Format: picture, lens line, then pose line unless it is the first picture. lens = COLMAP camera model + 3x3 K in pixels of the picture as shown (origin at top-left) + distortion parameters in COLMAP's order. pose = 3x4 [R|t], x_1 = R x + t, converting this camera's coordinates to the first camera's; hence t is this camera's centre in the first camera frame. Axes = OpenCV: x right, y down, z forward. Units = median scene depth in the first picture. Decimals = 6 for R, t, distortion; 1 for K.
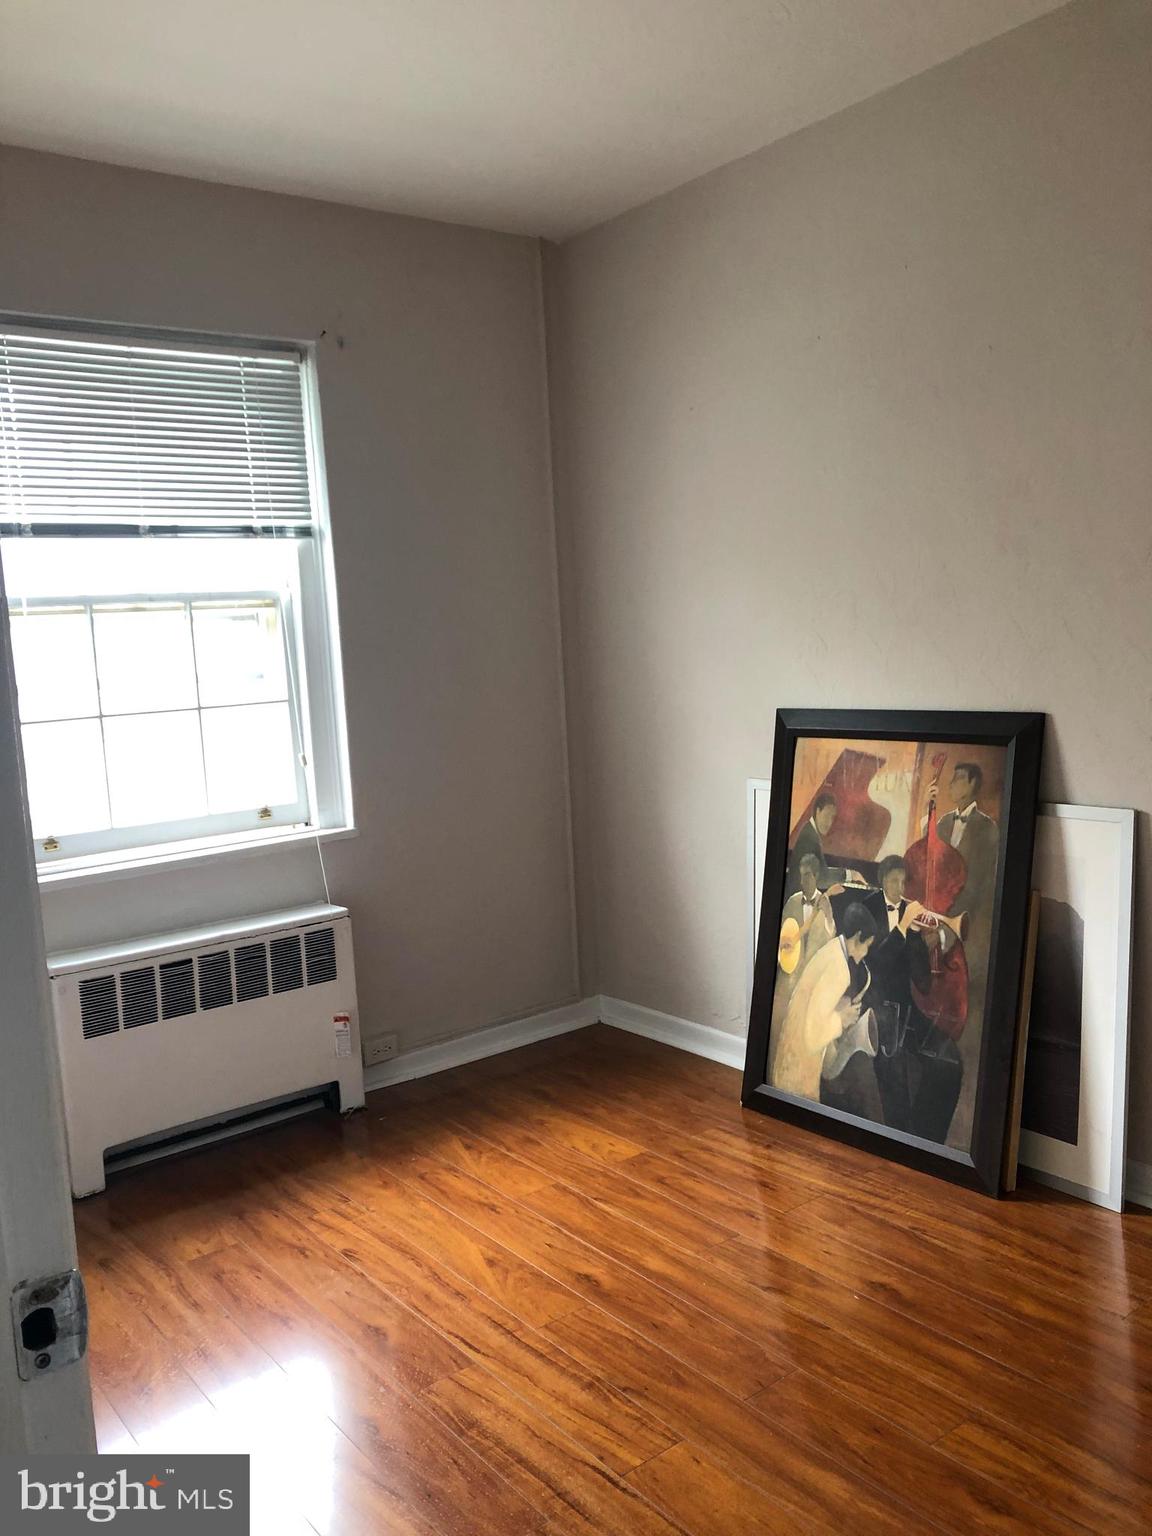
lens RADIAL K [[1260.4, 0, 576.0], [0, 1260.4, 768.0], [0, 0, 1]] dist [-0.003007, 0.001423]
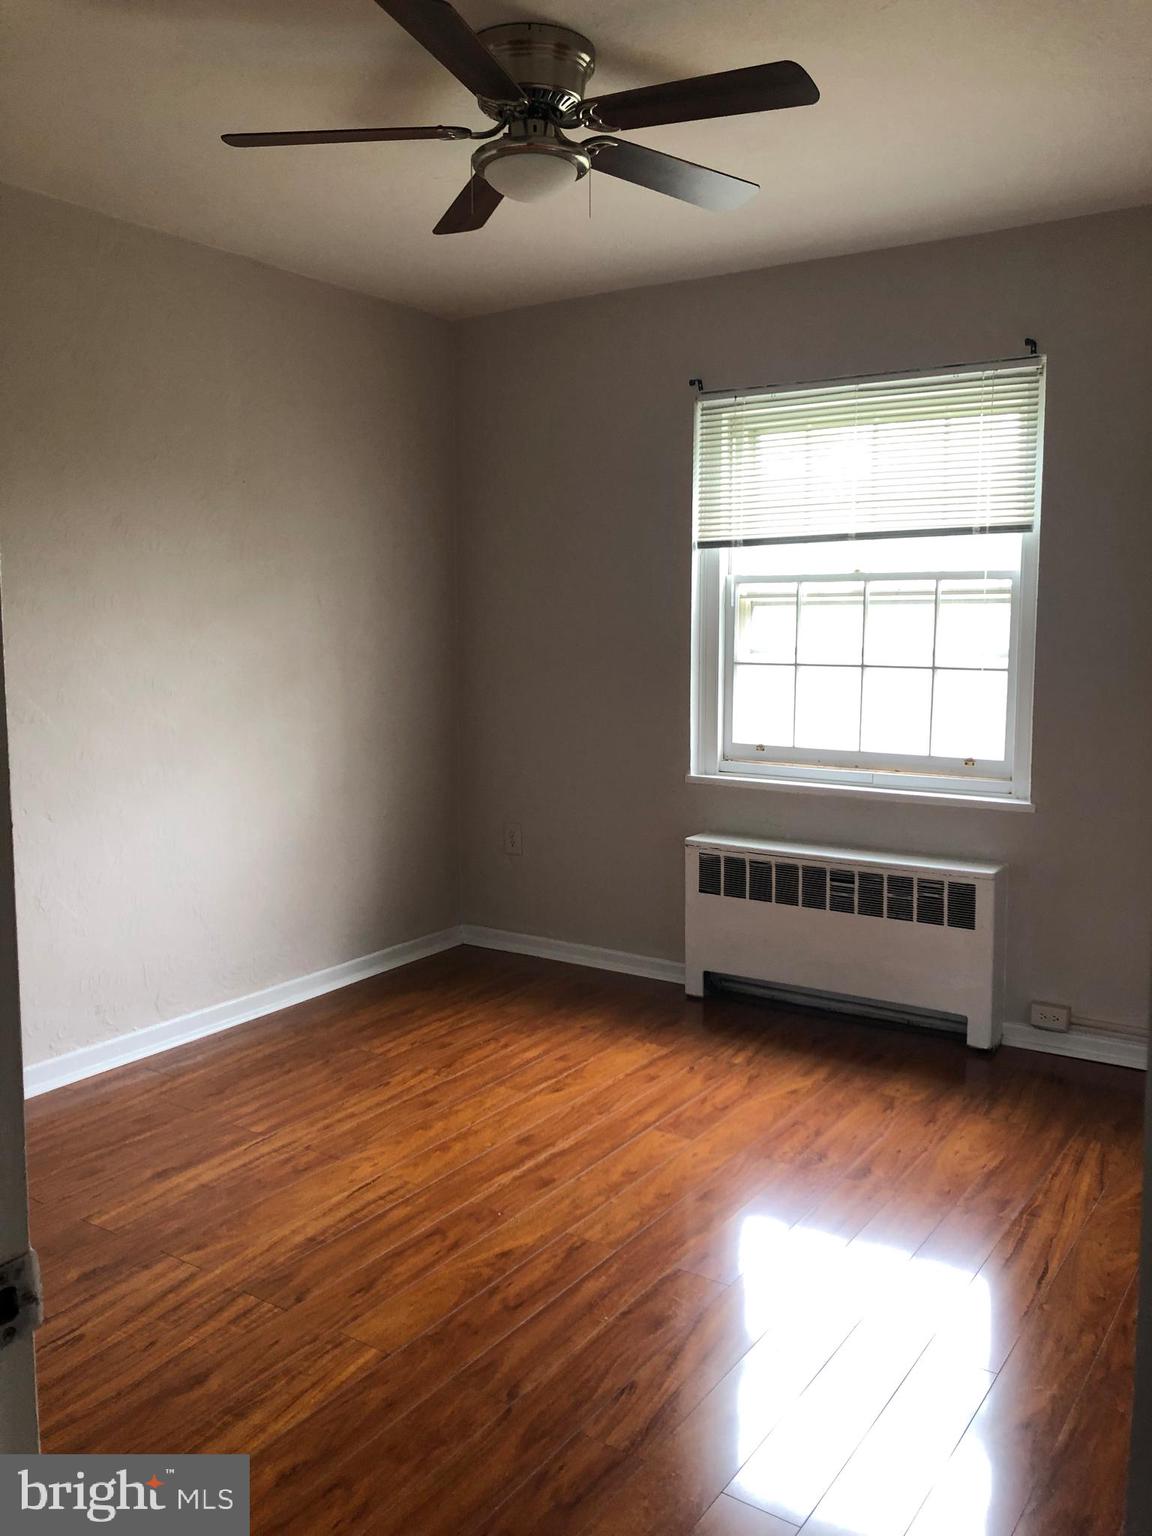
lens RADIAL K [[1260.4, 0, 576.0], [0, 1260.4, 768.0], [0, 0, 1]] dist [-0.003007, 0.001423]
pose [[0.313019, 0.180534, -0.932431, 0.808515], [-0.097969, 0.982668, 0.157373, -0.131391], [0.944681, 0.042089, 0.325280, 0.325893]]
